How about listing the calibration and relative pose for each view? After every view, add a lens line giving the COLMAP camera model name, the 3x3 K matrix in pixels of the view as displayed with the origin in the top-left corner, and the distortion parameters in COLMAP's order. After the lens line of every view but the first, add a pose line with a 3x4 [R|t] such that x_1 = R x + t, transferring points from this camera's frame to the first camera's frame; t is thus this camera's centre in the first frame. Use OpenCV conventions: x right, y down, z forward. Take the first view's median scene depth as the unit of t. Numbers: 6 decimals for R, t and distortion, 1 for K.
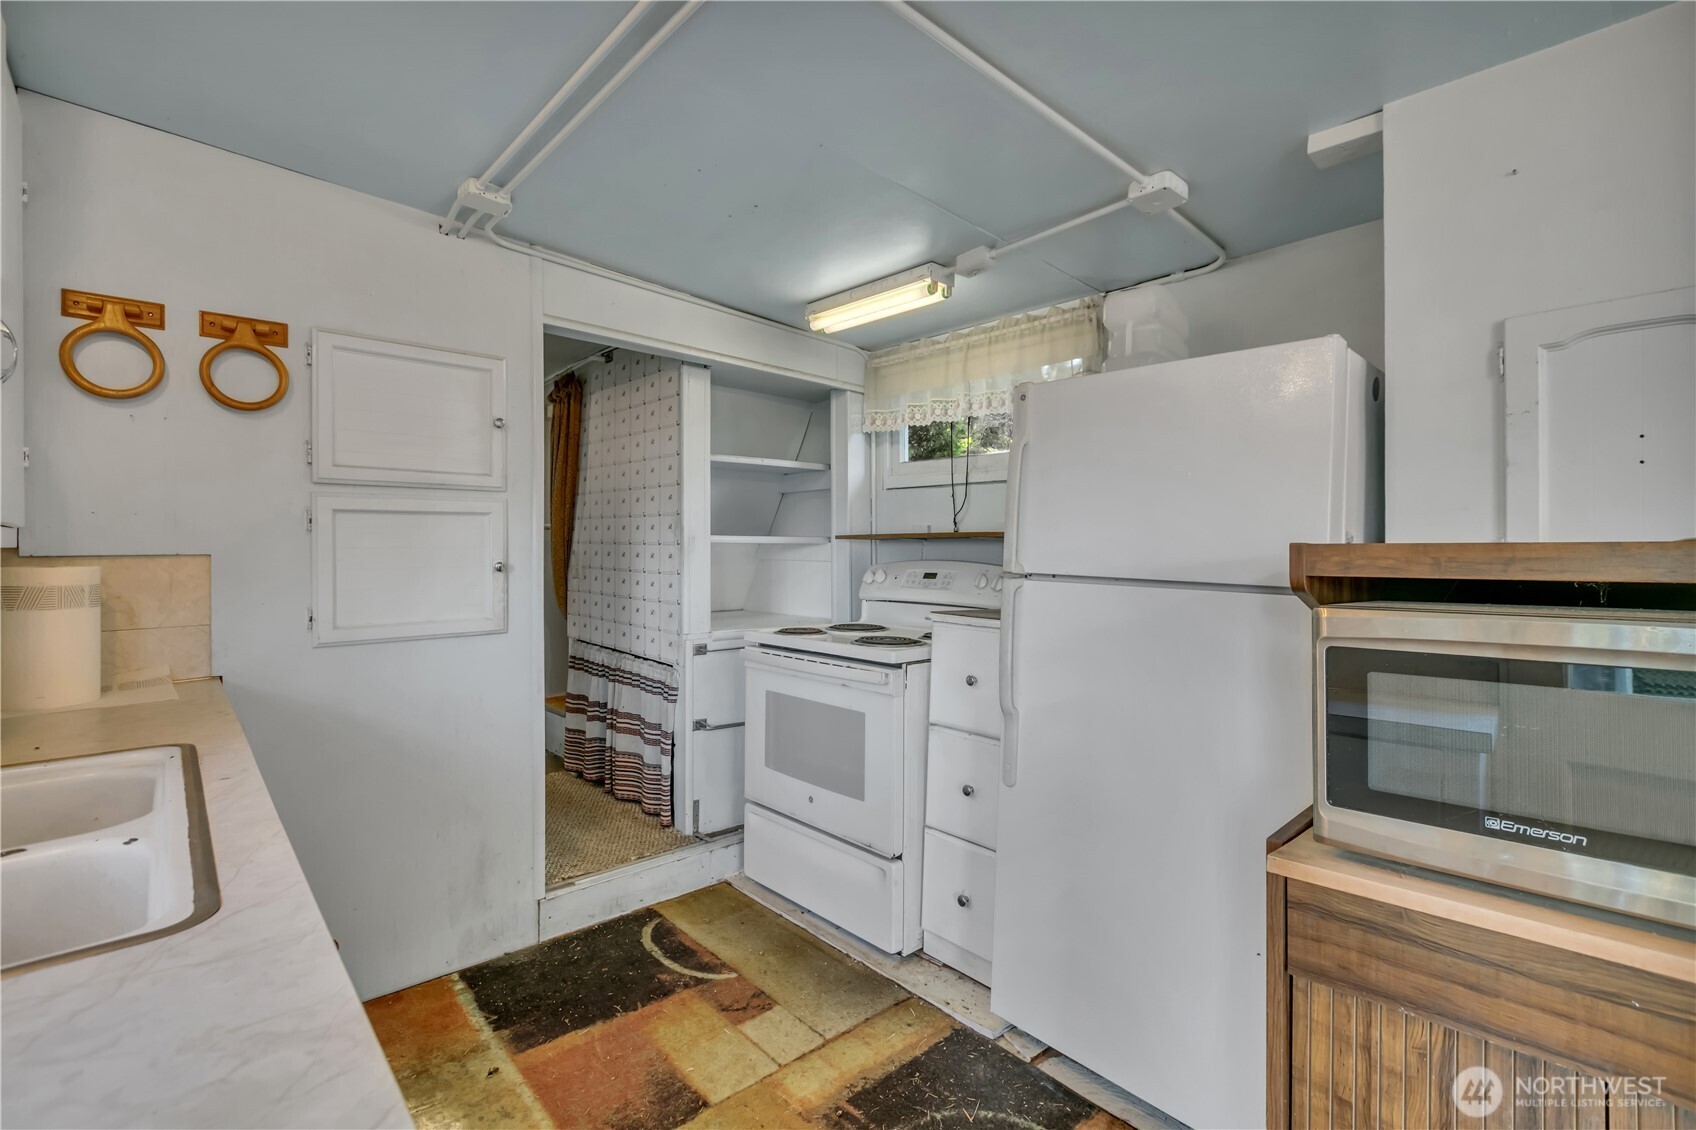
lens RADIAL K [[798.4, 0, 857.6], [0, 798.4, 512.9], [0, 0, 1]] dist [0.001061, 0.000868]
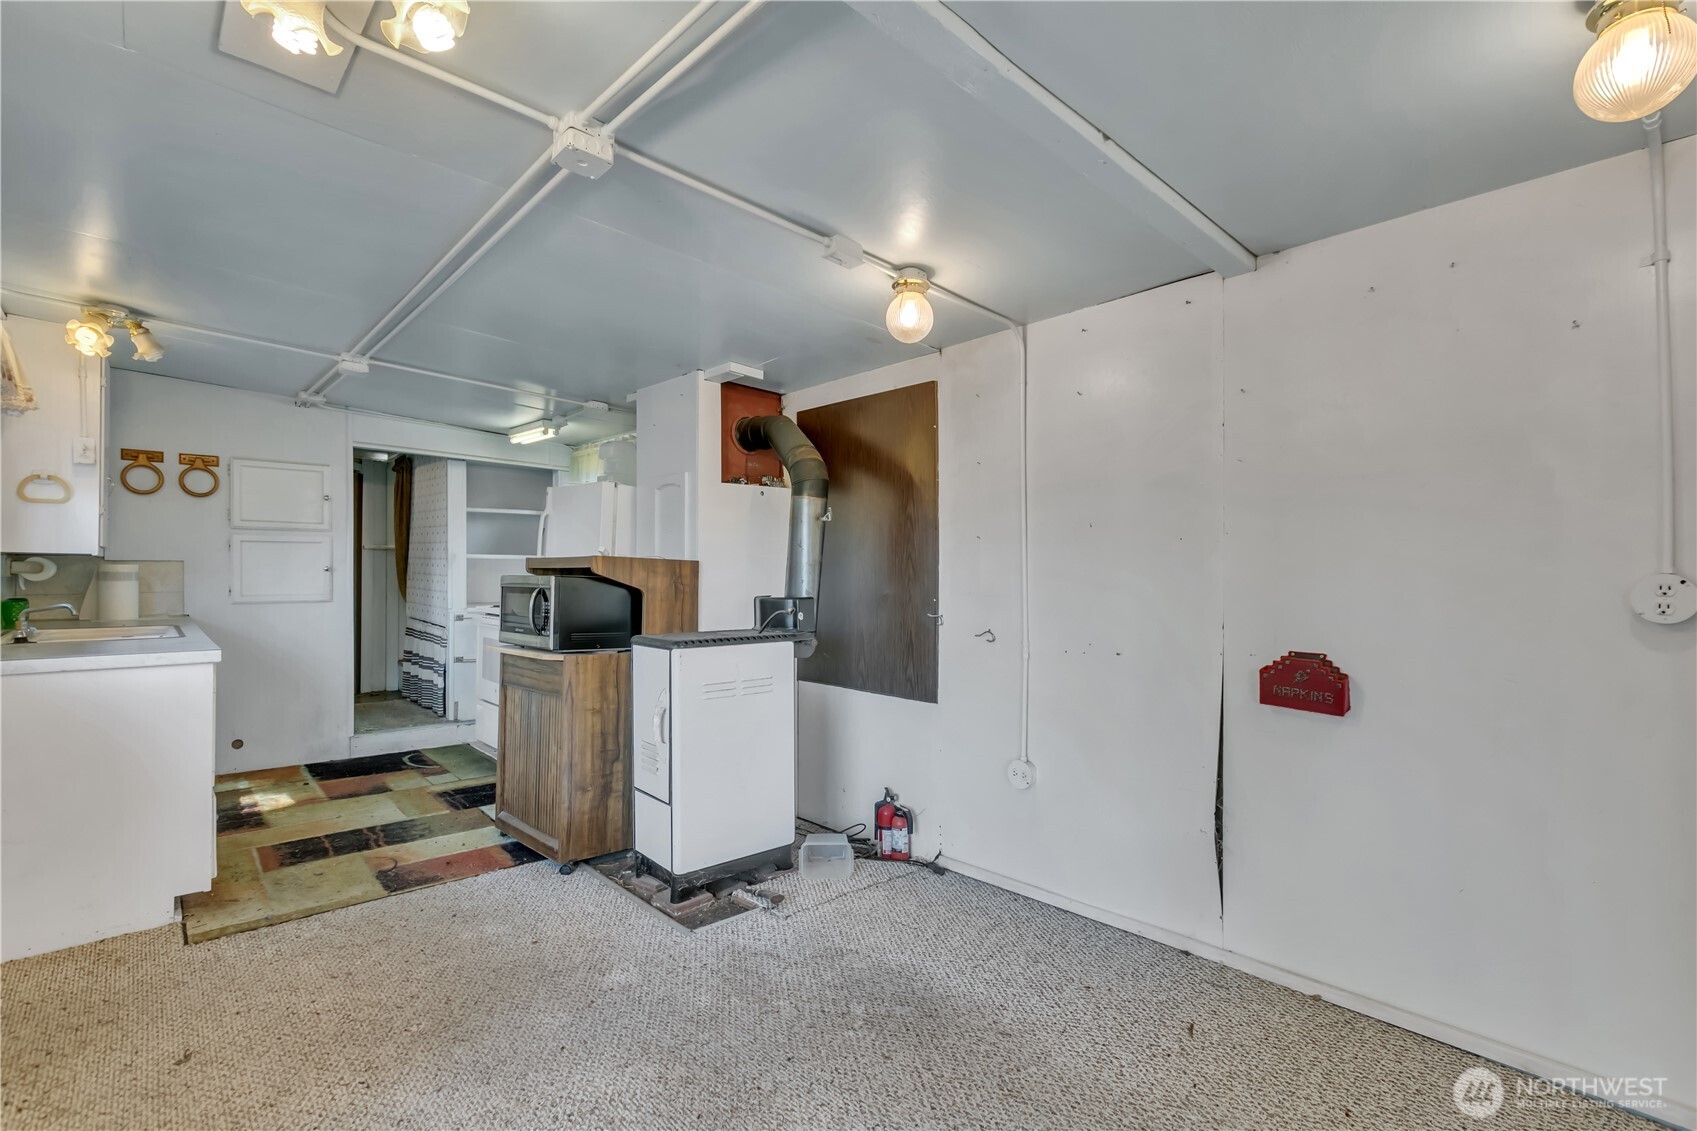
lens RADIAL K [[812.7, 0, 858.3], [0, 812.7, 536.9], [0, 0, 1]] dist [0.001723, 0.000067]
pose [[0.999925, 0.005343, 0.011036, 0.856148], [-0.005377, 0.999981, 0.002987, -0.026087], [-0.011020, -0.003046, 0.999935, -1.054570]]
